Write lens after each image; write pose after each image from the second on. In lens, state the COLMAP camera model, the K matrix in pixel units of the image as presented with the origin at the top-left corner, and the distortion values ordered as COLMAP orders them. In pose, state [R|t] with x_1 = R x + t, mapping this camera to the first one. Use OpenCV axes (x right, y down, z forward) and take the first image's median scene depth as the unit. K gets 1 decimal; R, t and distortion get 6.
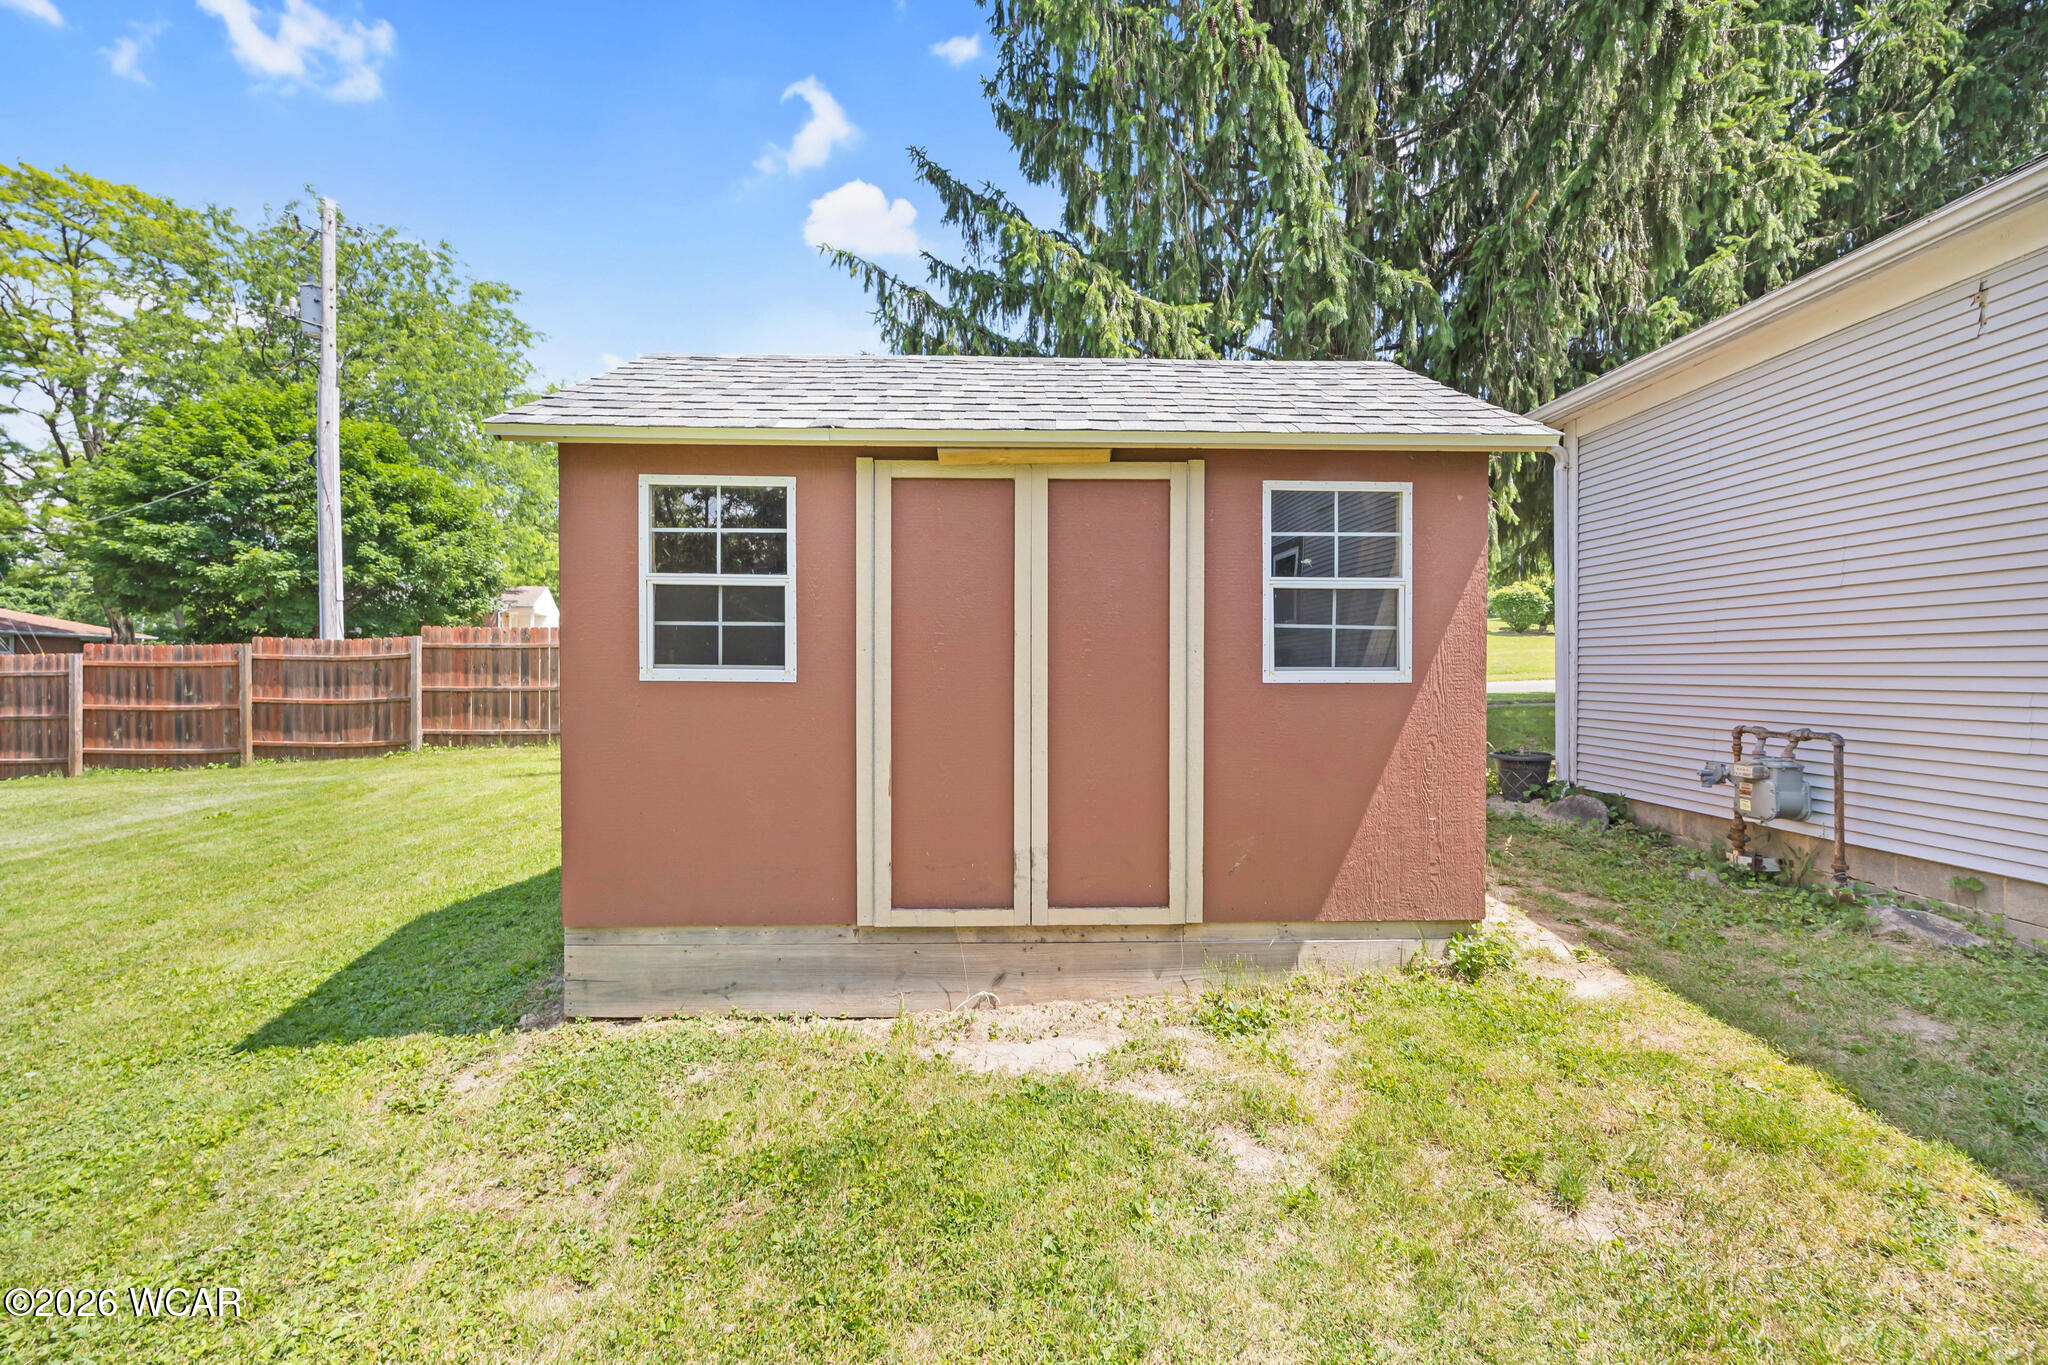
lens RADIAL K [[787.4, 0, 1023.9], [0, 787.4, 676.9], [0, 0, 1]] dist [-0.002849, -0.000889]
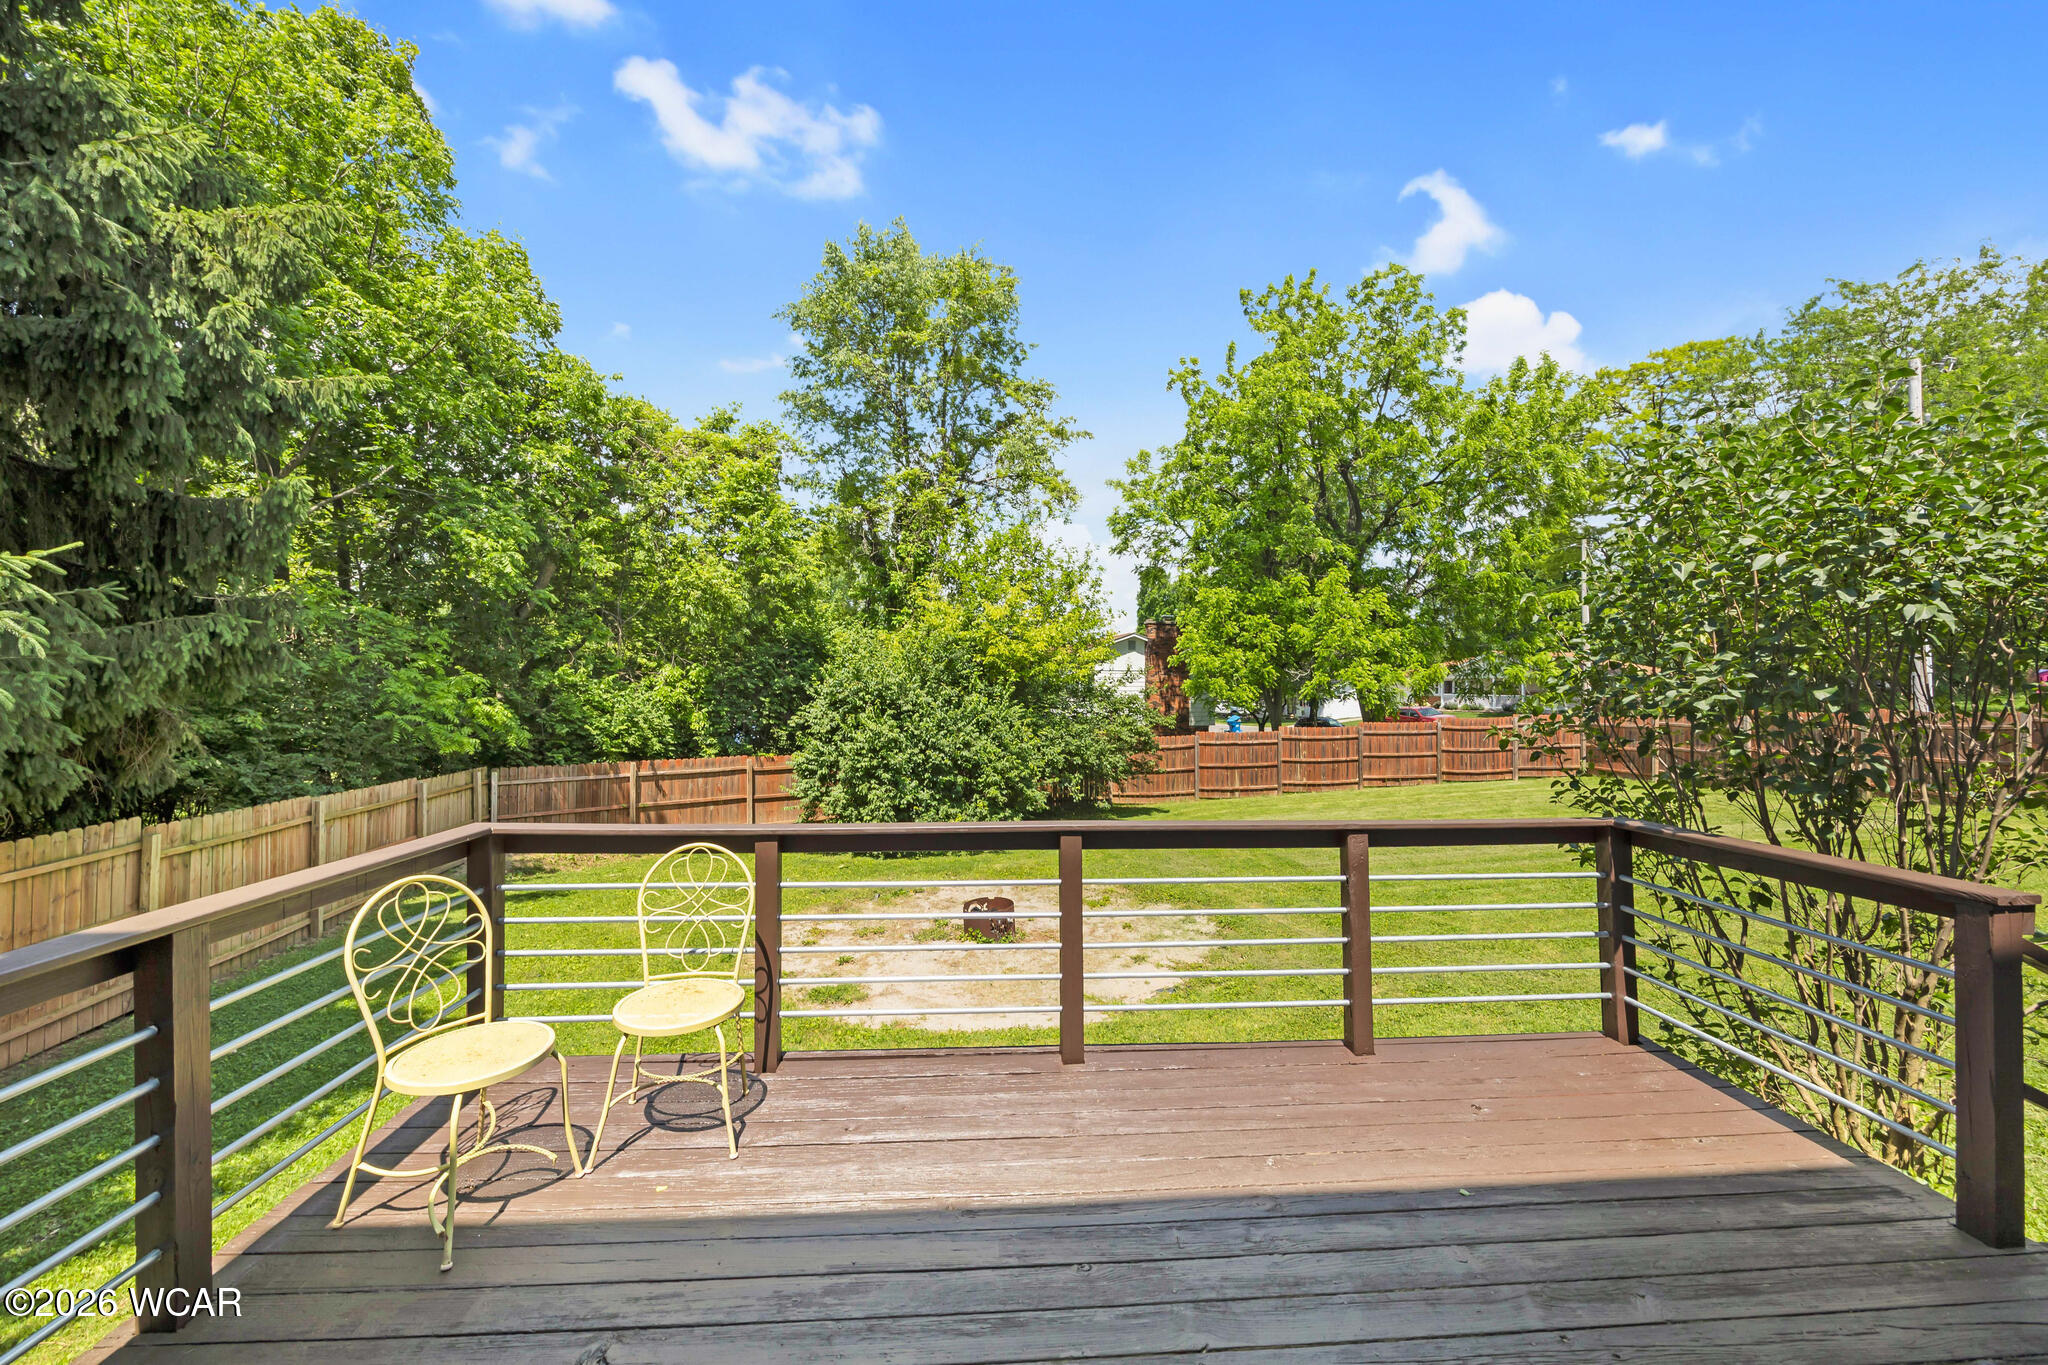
lens RADIAL K [[787.4, 0, 1019.5], [0, 787.4, 684.2], [0, 0, 1]] dist [-0.002849, -0.000889]
pose [[0.055477, -0.007161, -0.998434, 0.604754], [-0.002898, 0.999969, -0.007333, -0.143363], [0.998456, 0.003300, 0.055454, -1.028319]]
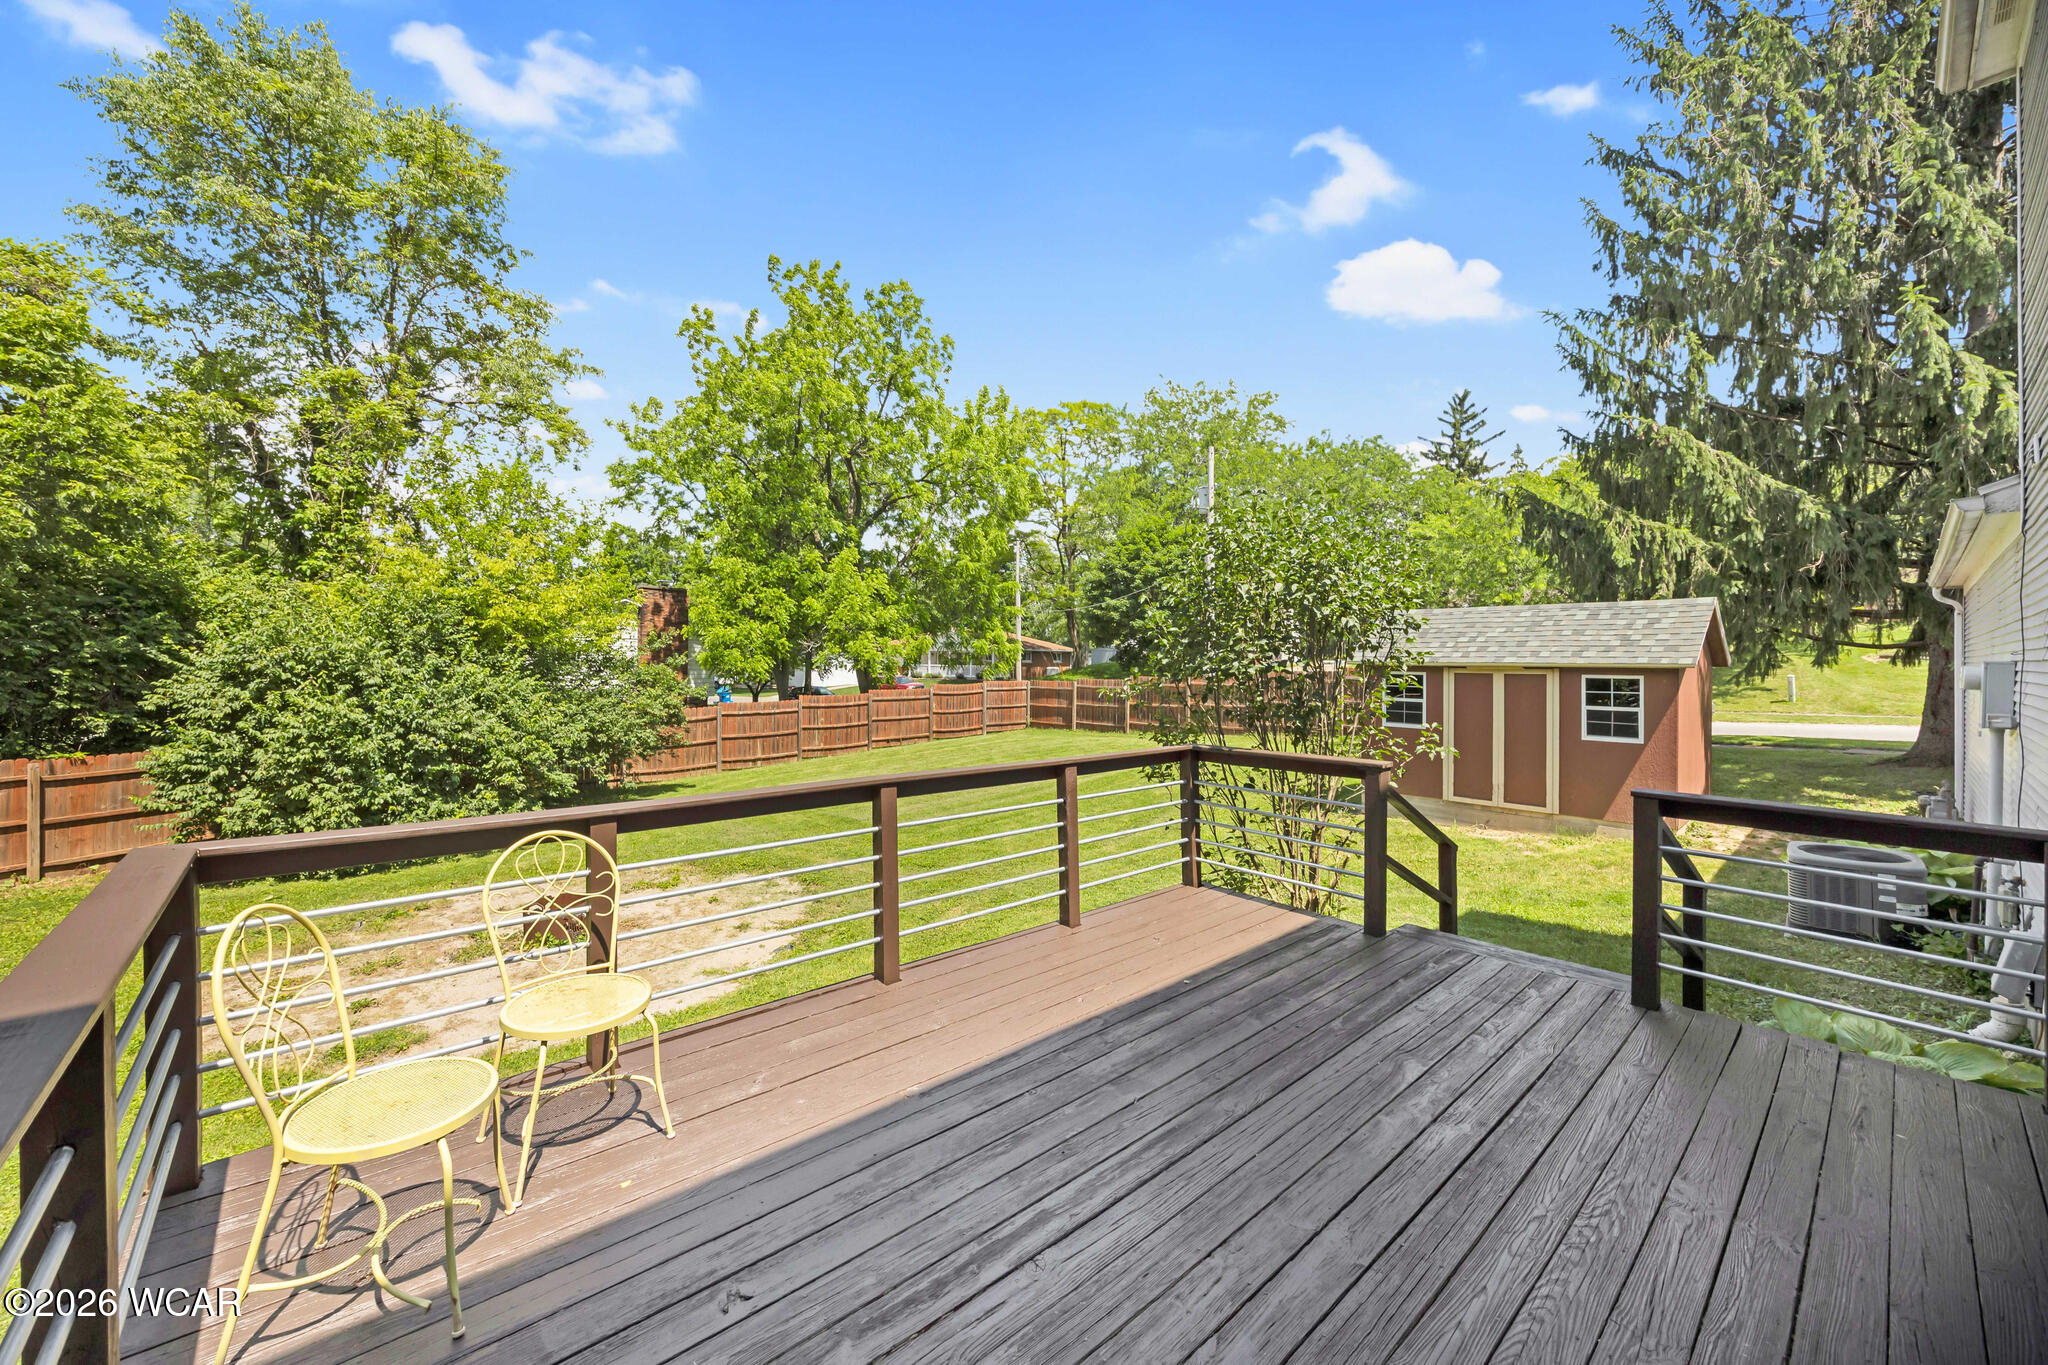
lens RADIAL K [[787.4, 0, 1017.9], [0, 787.4, 669.6], [0, 0, 1]] dist [-0.002849, -0.000889]
pose [[0.651506, 0.010769, -0.758567, 0.602375], [-0.005958, 0.999941, 0.009079, -0.142159], [0.758620, -0.001395, 0.651532, -1.357392]]
